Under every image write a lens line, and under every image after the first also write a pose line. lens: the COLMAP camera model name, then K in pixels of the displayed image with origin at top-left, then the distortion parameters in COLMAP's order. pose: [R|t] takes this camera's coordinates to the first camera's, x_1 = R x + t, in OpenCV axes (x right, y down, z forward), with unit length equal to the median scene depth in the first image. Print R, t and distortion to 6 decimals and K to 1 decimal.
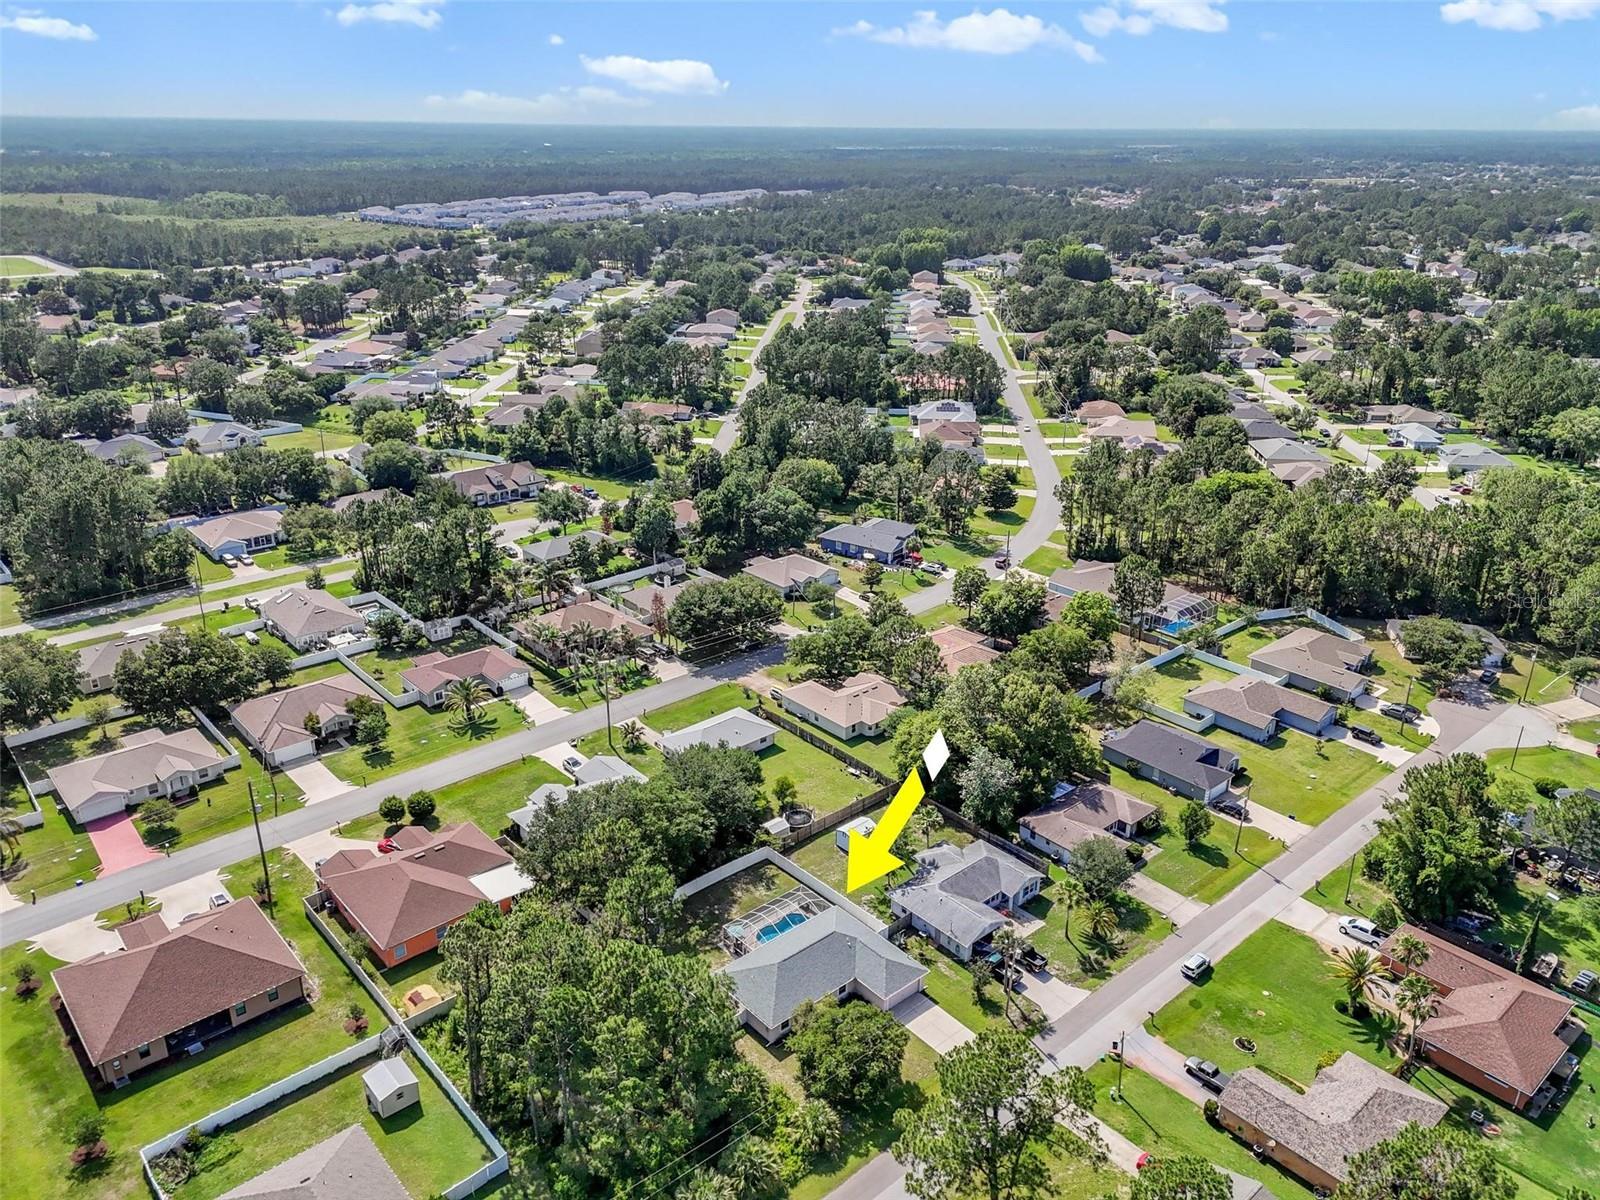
lens RADIAL K [[1171.3, 0, 805.3], [0, 1171.3, 602.3], [0, 0, 1]] dist [0.094501, -0.124358]
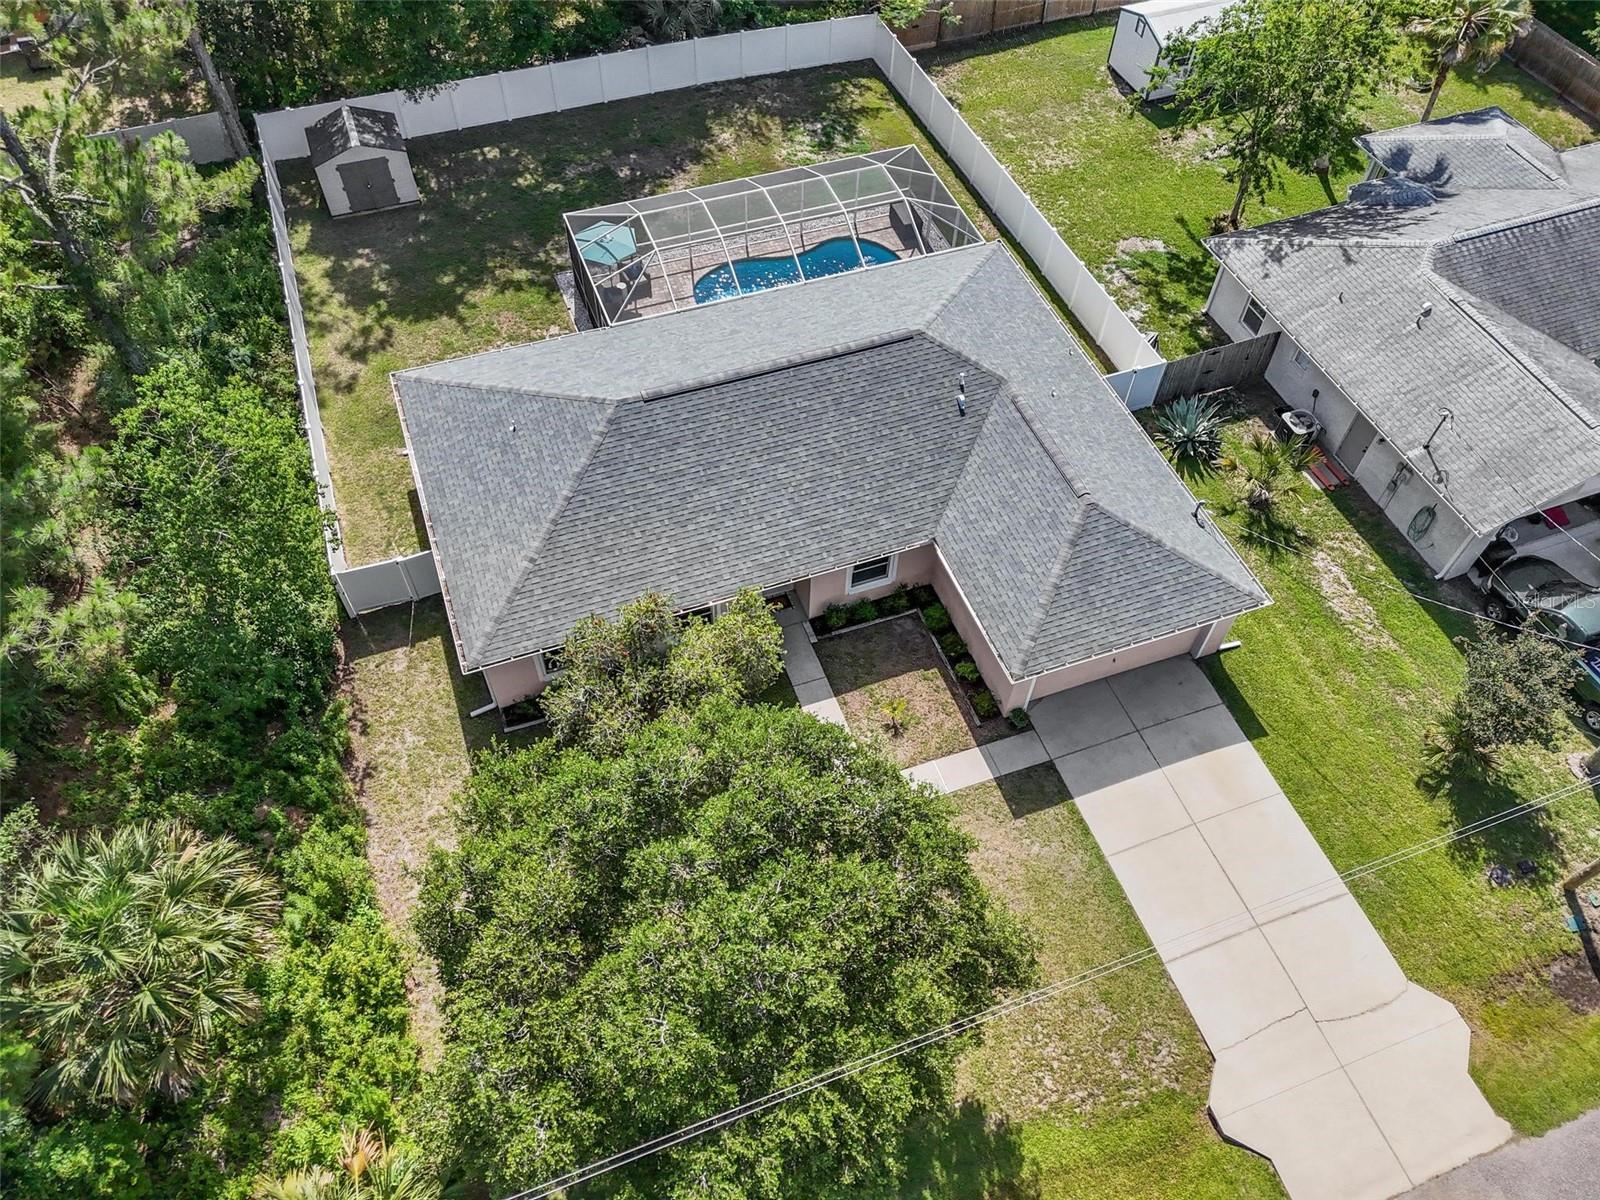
lens RADIAL K [[1172.3, 0, 798.3], [0, 1172.3, 603.0], [0, 0, 1]] dist [0.091691, -0.097604]
pose [[0.933909, 0.291346, -0.207199, 0.047079], [-0.144637, 0.837917, 0.526285, 0.143697], [0.326946, -0.461534, 0.824677, 0.543086]]
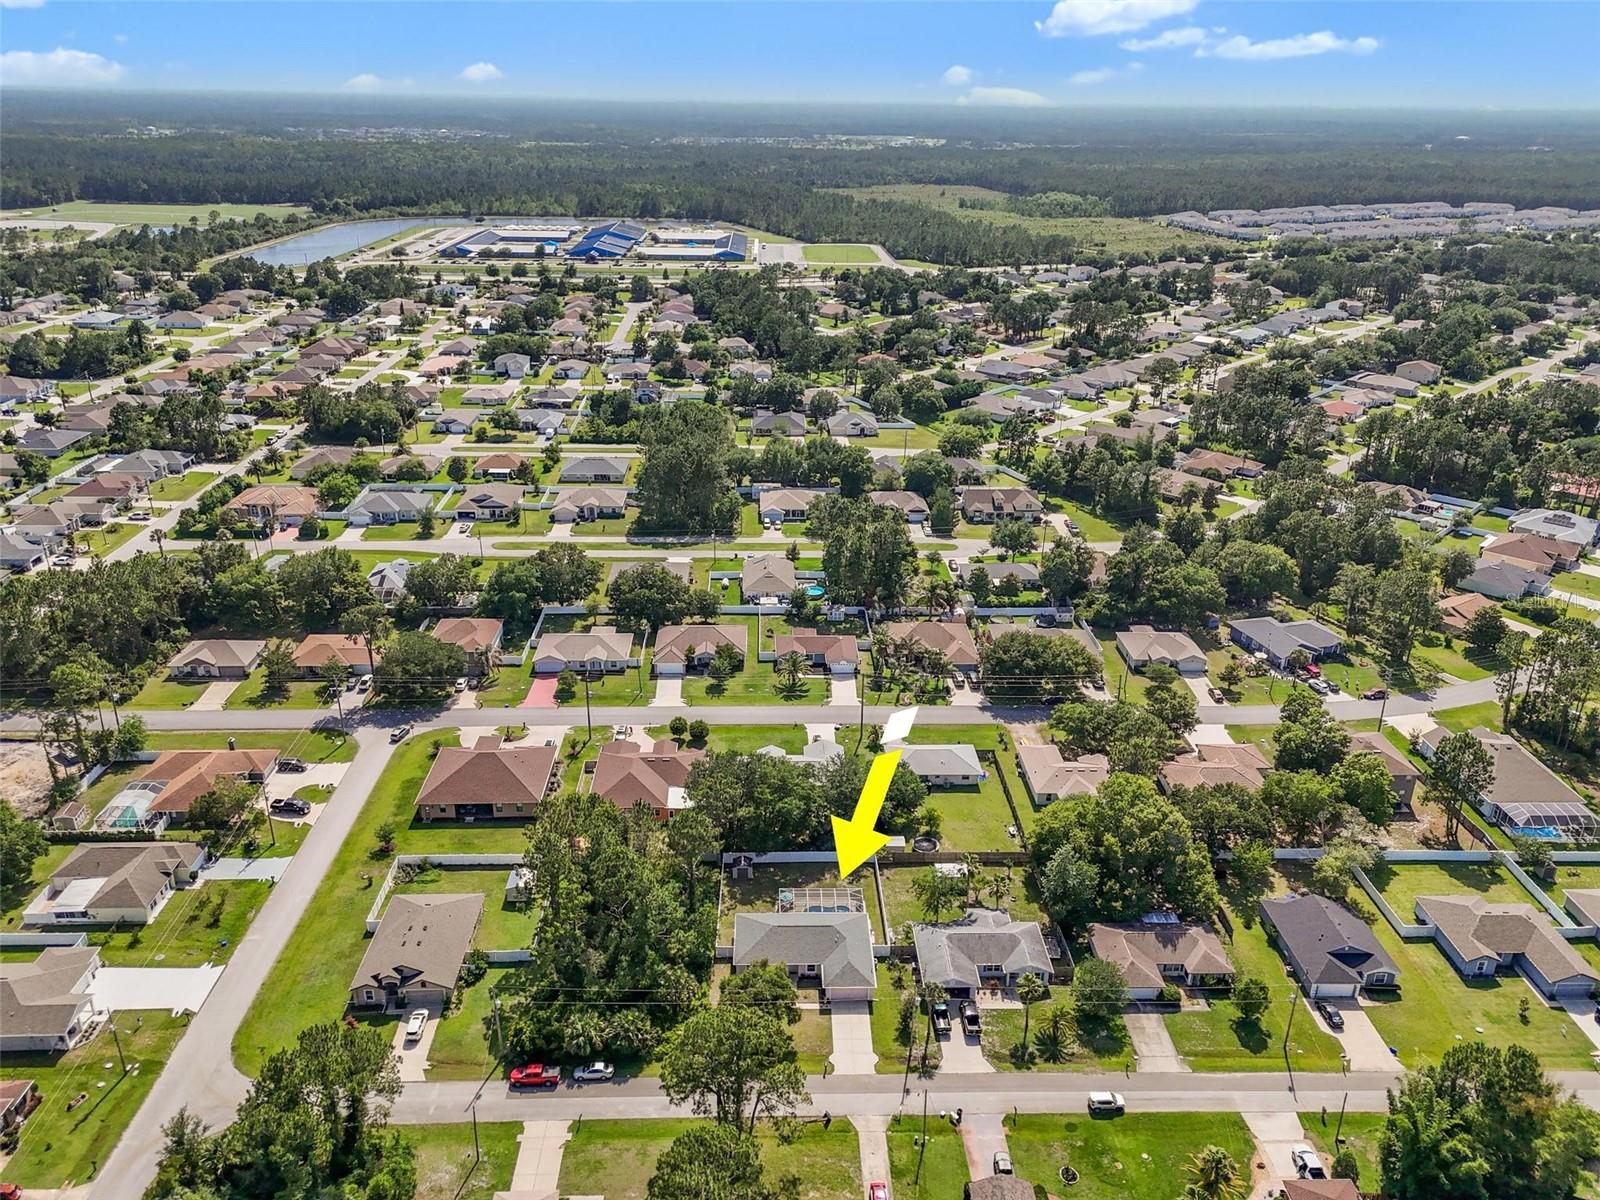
lens RADIAL K [[1172.3, 0, 798.3], [0, 1172.3, 603.0], [0, 0, 1]] dist [0.091691, -0.097604]
pose [[0.766322, 0.252738, -0.590656, 0.451498], [-0.246379, 0.964689, 0.093130, -0.107116], [0.593337, 0.074157, 0.801531, -0.025093]]
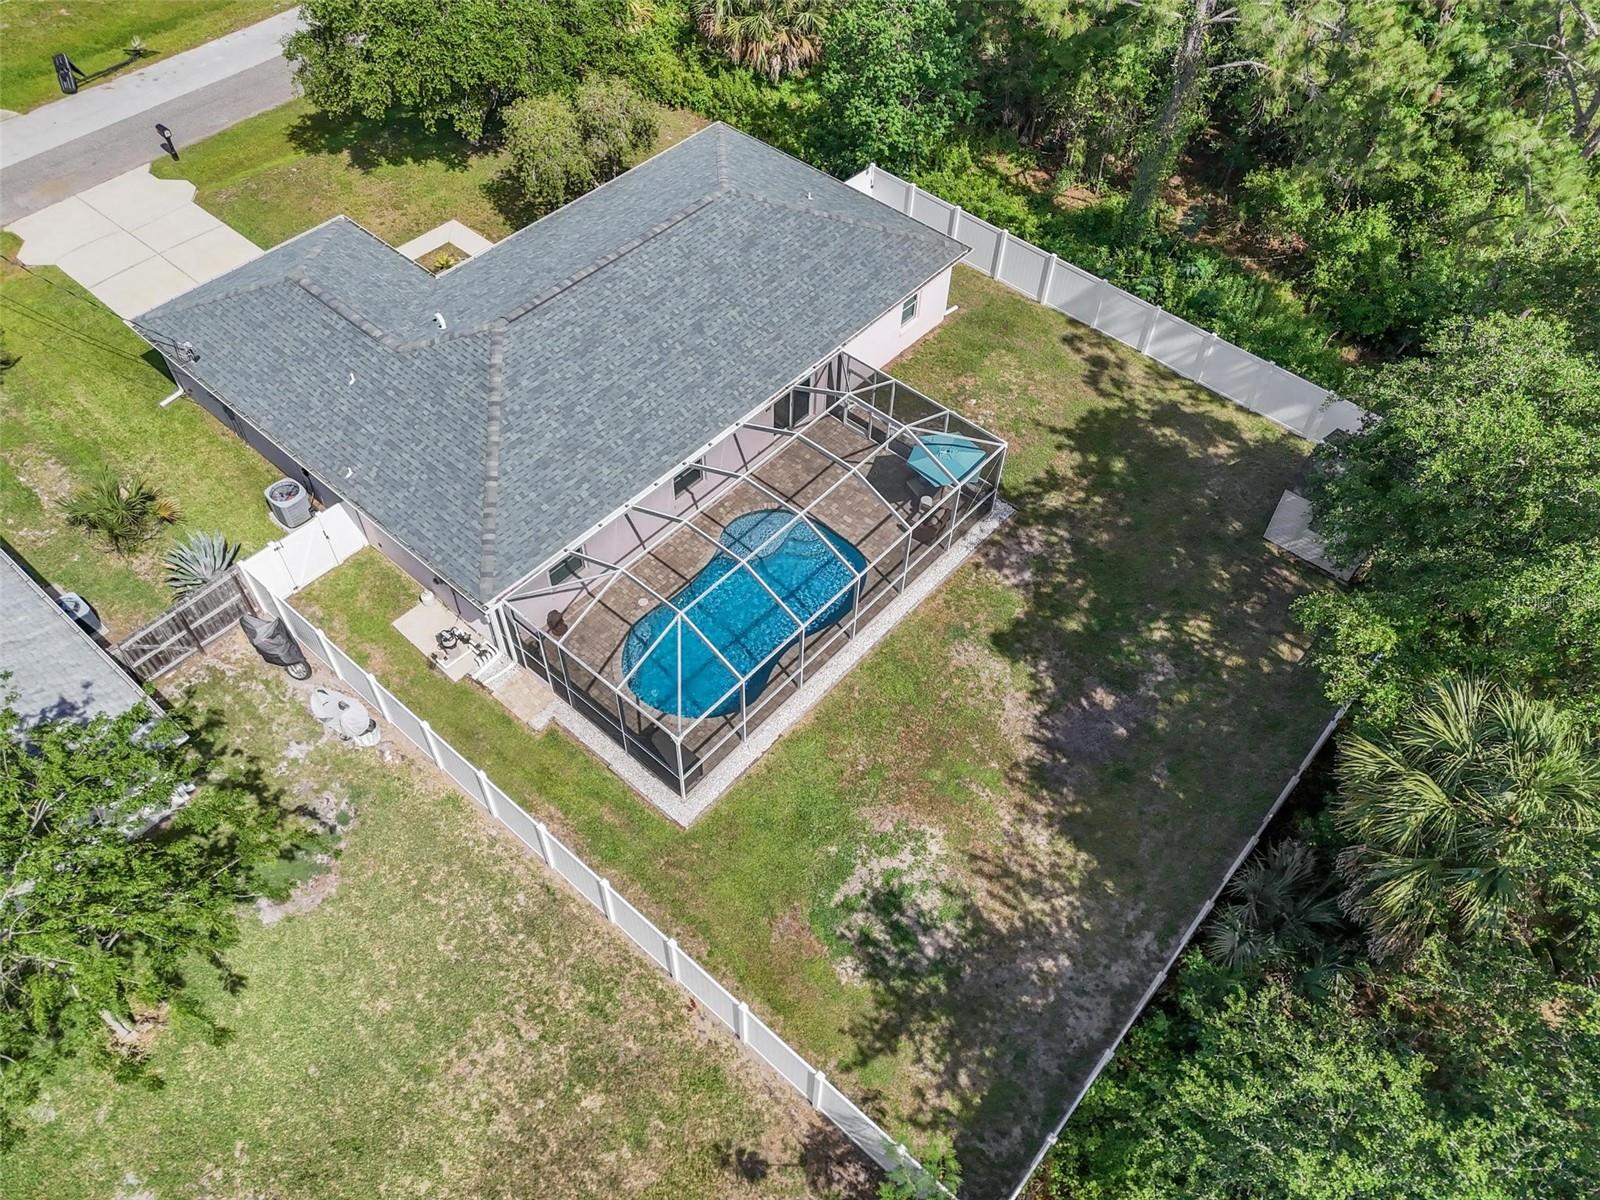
lens RADIAL K [[1172.3, 0, 798.3], [0, 1172.3, 603.0], [0, 0, 1]] dist [0.091691, -0.097604]
pose [[-0.990737, 0.084106, -0.106609, -0.002836], [-0.078293, 0.287655, 0.954529, 0.053149], [0.110949, 0.954034, -0.278406, 0.789295]]
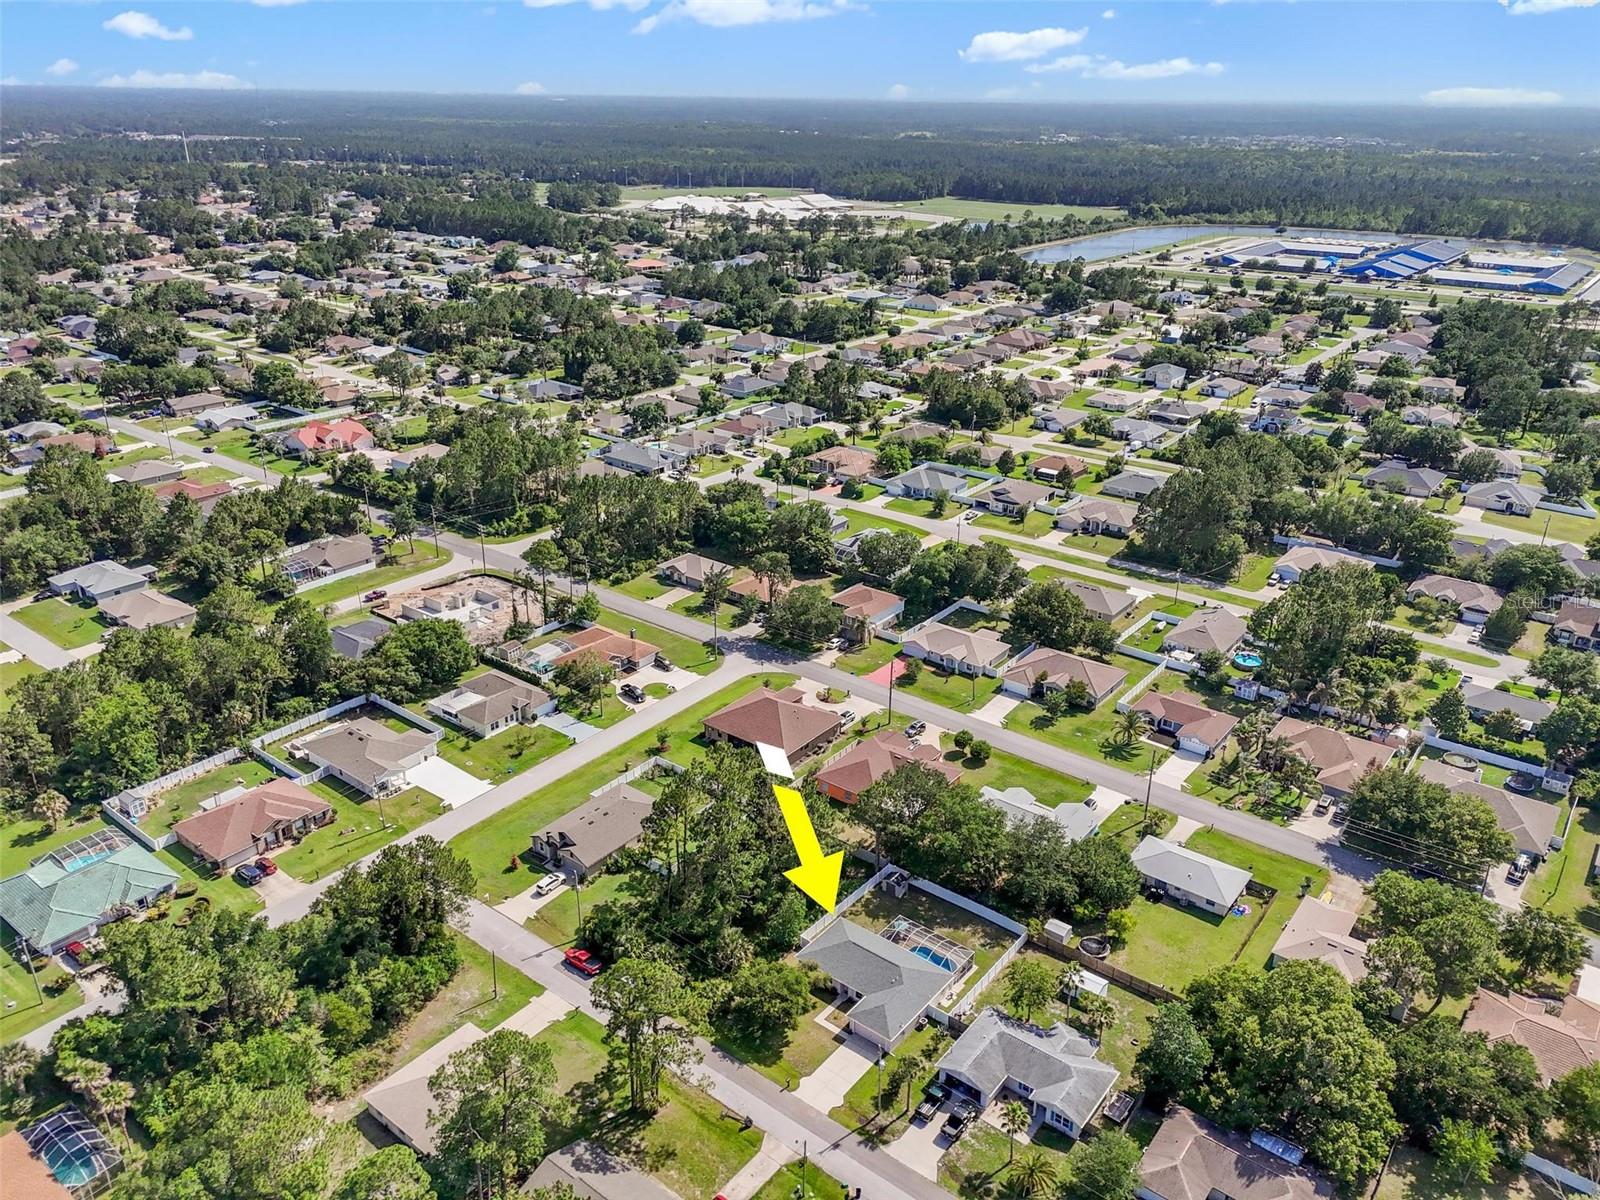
lens RADIAL K [[1172.3, 0, 798.3], [0, 1172.3, 603.0], [0, 0, 1]] dist [0.091691, -0.097604]
pose [[0.181354, 0.382464, -0.905998, 0.656431], [-0.379076, 0.877267, 0.294455, -0.242376], [0.907421, 0.290041, 0.304078, 0.315047]]
